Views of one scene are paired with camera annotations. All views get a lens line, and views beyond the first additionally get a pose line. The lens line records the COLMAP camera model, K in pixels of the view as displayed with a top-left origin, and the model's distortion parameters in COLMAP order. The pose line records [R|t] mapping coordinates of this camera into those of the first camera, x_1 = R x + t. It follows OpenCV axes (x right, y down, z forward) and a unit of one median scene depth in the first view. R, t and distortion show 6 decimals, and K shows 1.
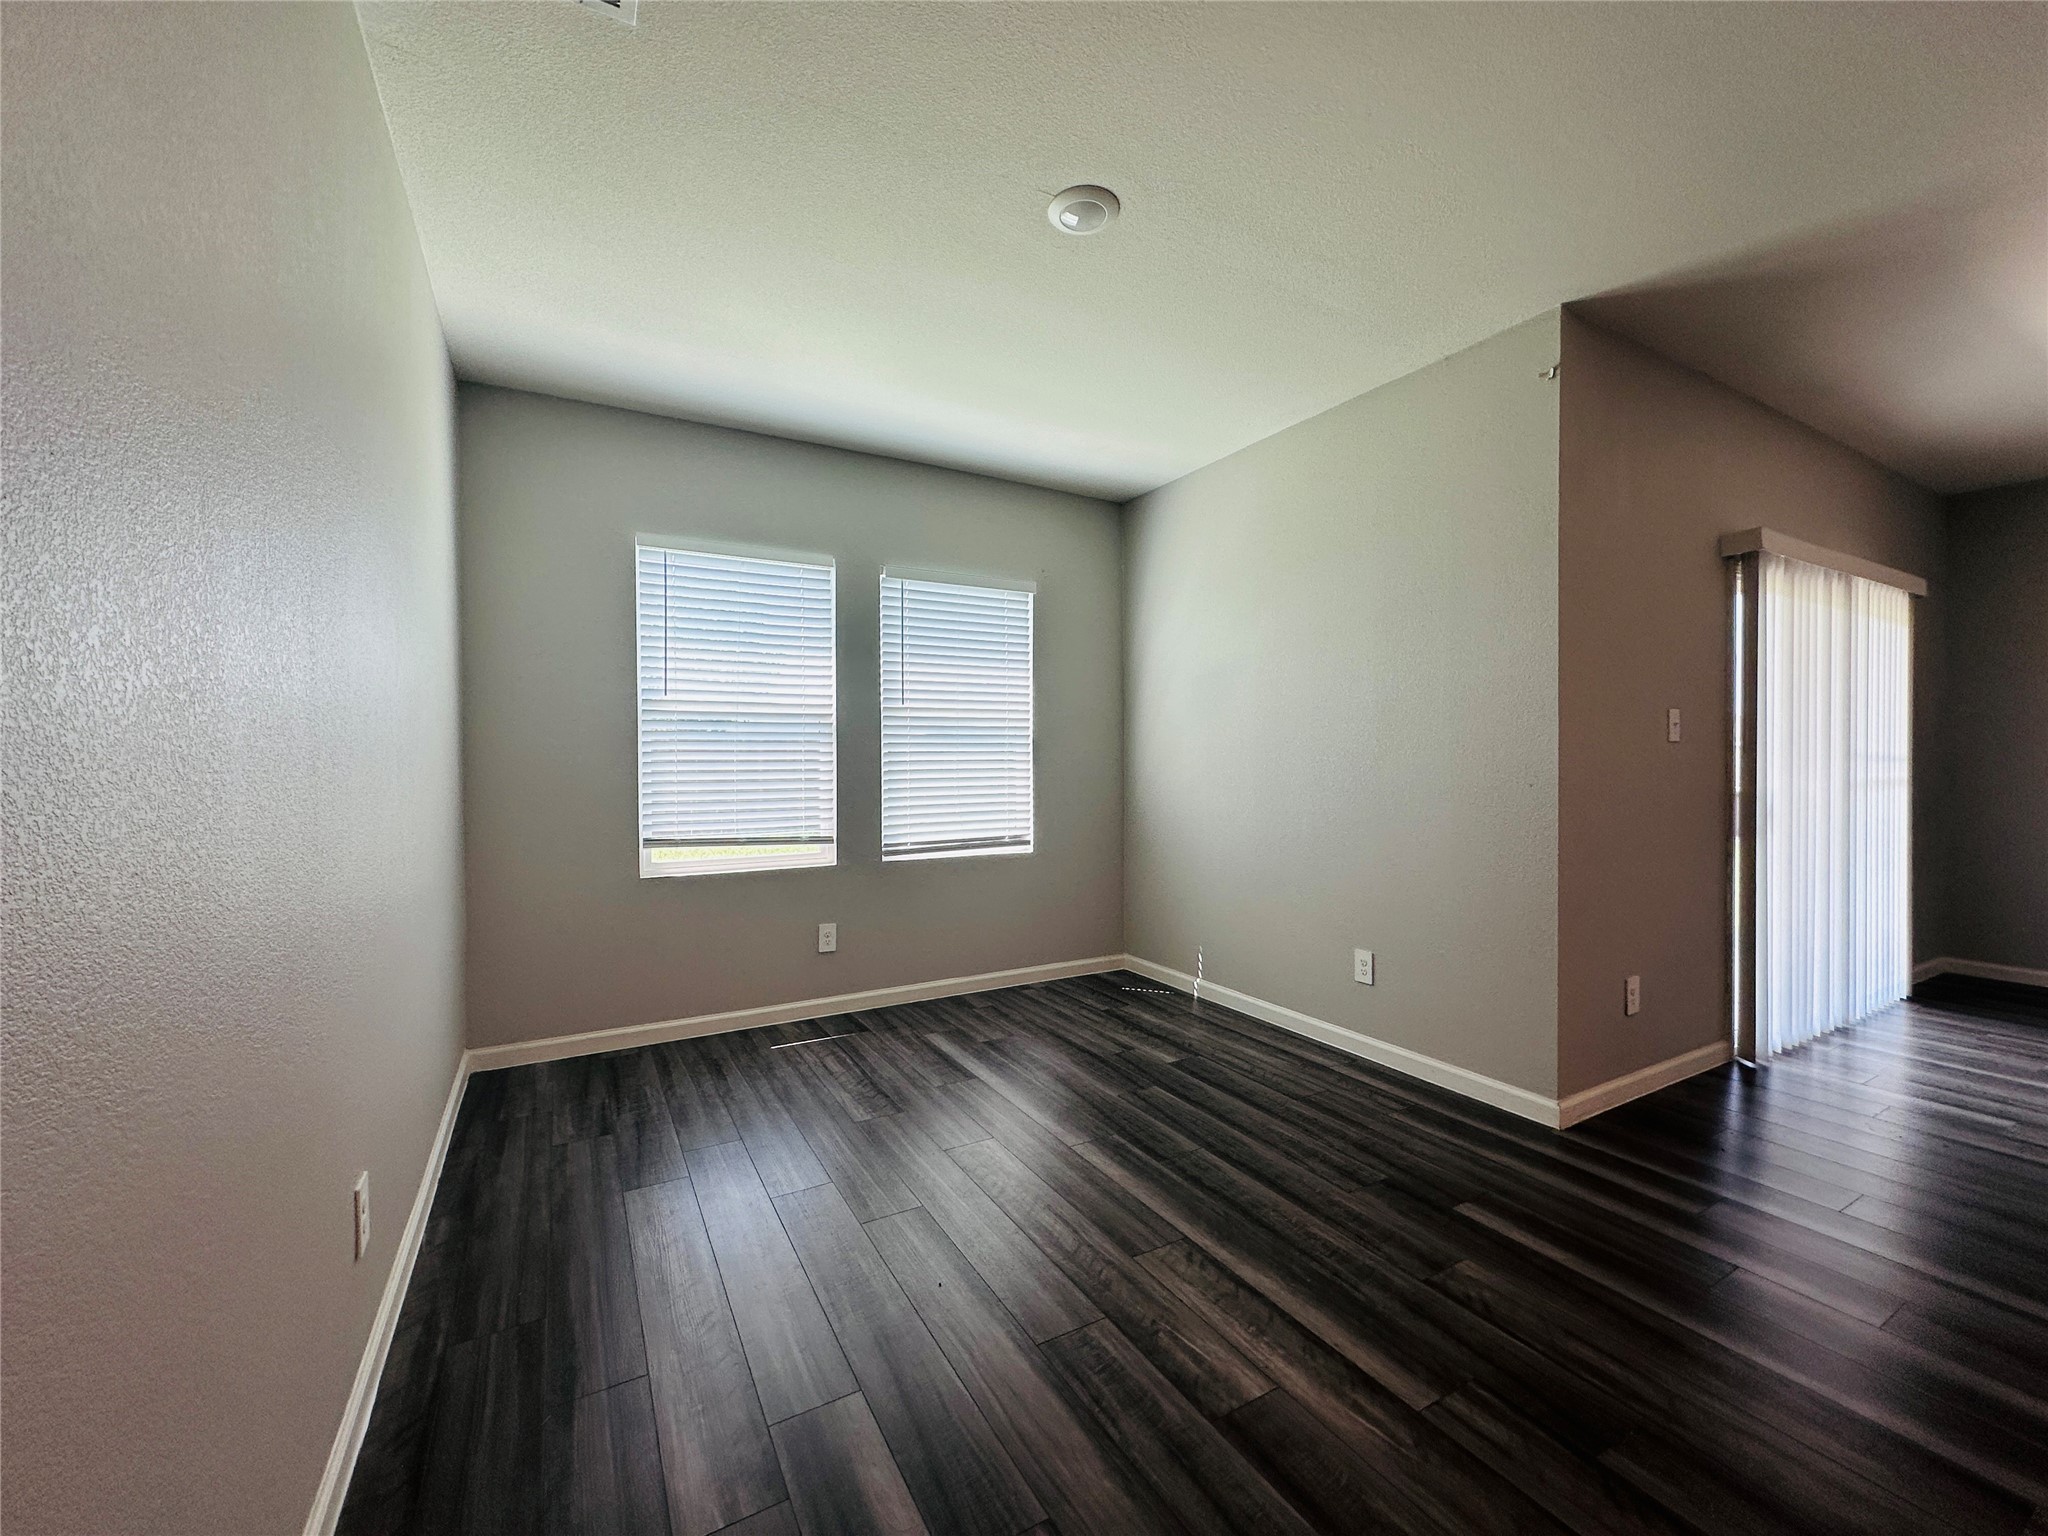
lens RADIAL K [[827.5, 0, 1018.1], [0, 827.5, 756.7], [0, 0, 1]] dist [-0.000003, 0.000098]
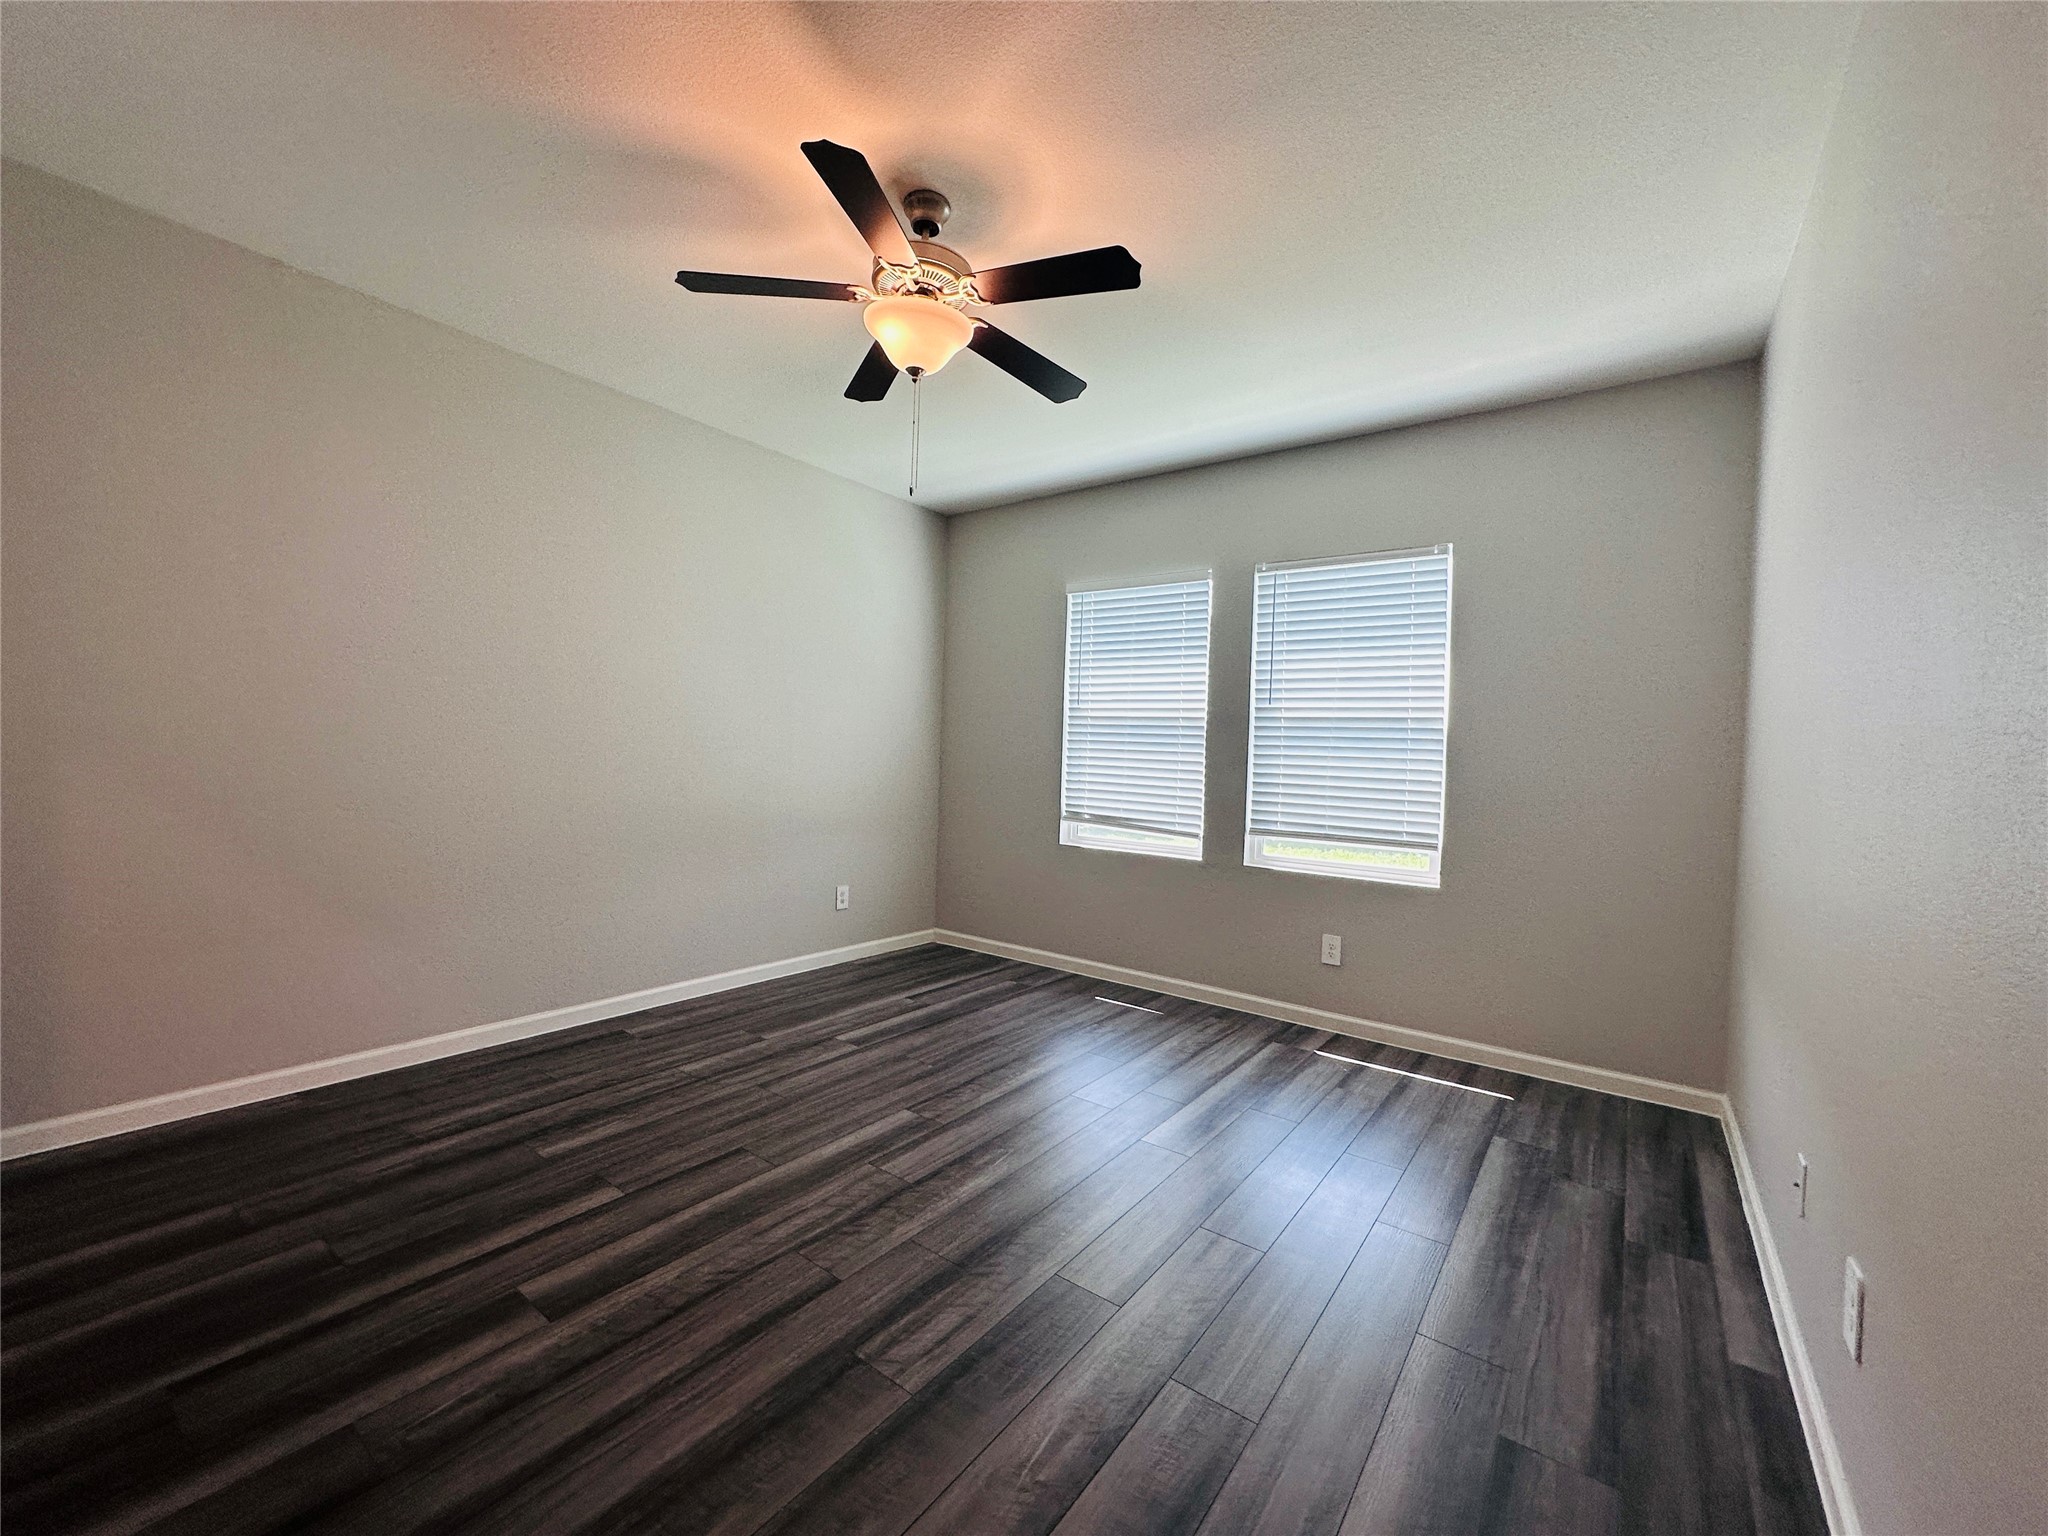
lens RADIAL K [[823.7, 0, 1024.0], [0, 823.7, 768.0], [0, 0, 1]] dist [0.000142, 0.000658]
pose [[0.401968, 0.029883, -0.915166, 0.648951], [-0.032061, 0.999314, 0.018549, 0.001932], [0.915092, 0.021885, 0.402650, 0.369225]]
